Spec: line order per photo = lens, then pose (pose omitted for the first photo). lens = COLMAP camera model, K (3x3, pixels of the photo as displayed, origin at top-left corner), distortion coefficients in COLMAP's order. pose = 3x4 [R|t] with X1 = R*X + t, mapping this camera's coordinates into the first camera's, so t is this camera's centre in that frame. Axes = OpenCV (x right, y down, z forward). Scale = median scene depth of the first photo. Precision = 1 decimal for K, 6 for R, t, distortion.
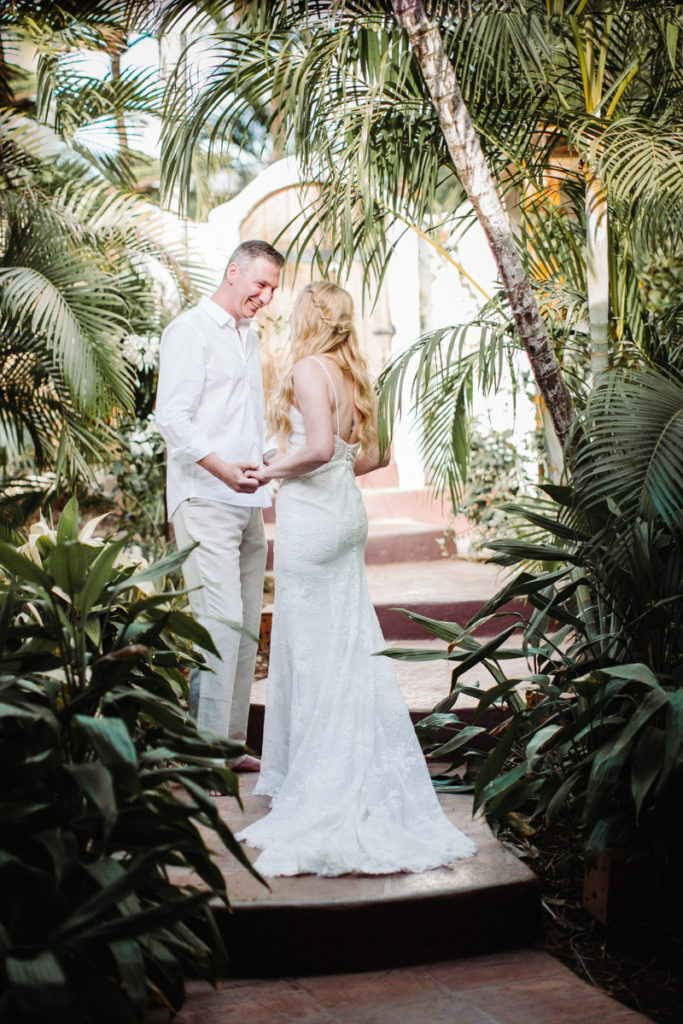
lens RADIAL K [[1505.0, 0, 341.5], [0, 1505.0, 512.0], [0, 0, 1]] dist [-0.554717, 1.990383]
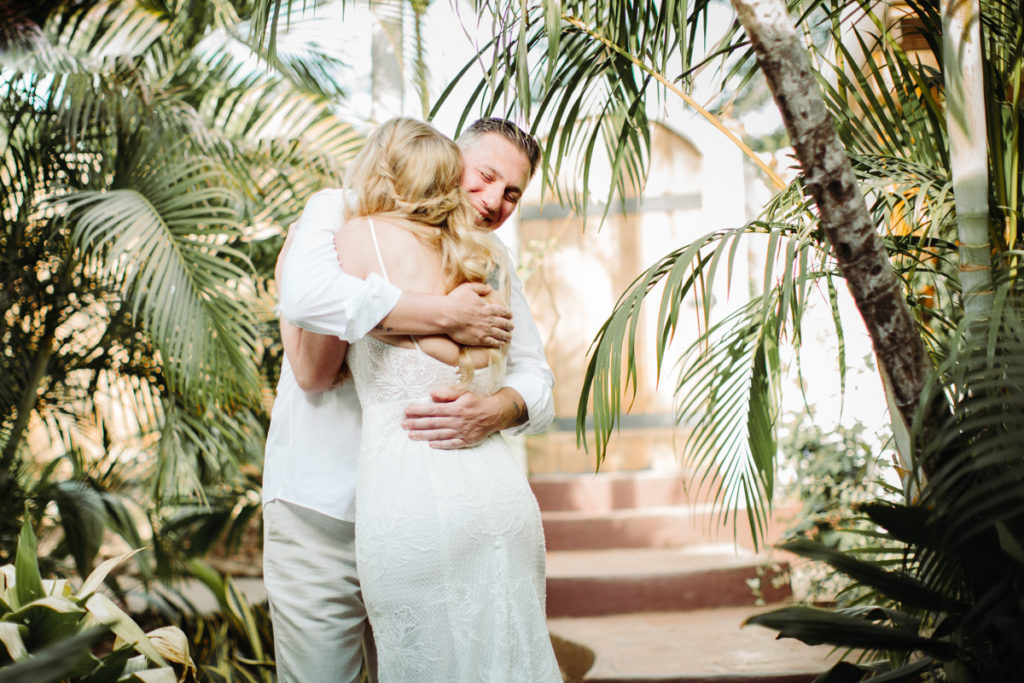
lens RADIAL K [[1505.0, 0, 512.0], [0, 1505.0, 341.5], [0, 0, 1]] dist [-0.554717, 1.990383]
pose [[0.989002, -0.024827, -0.145803, 0.077538], [0.006380, 0.992055, -0.125644, -0.008977], [0.147763, 0.123332, 0.981303, 0.418568]]
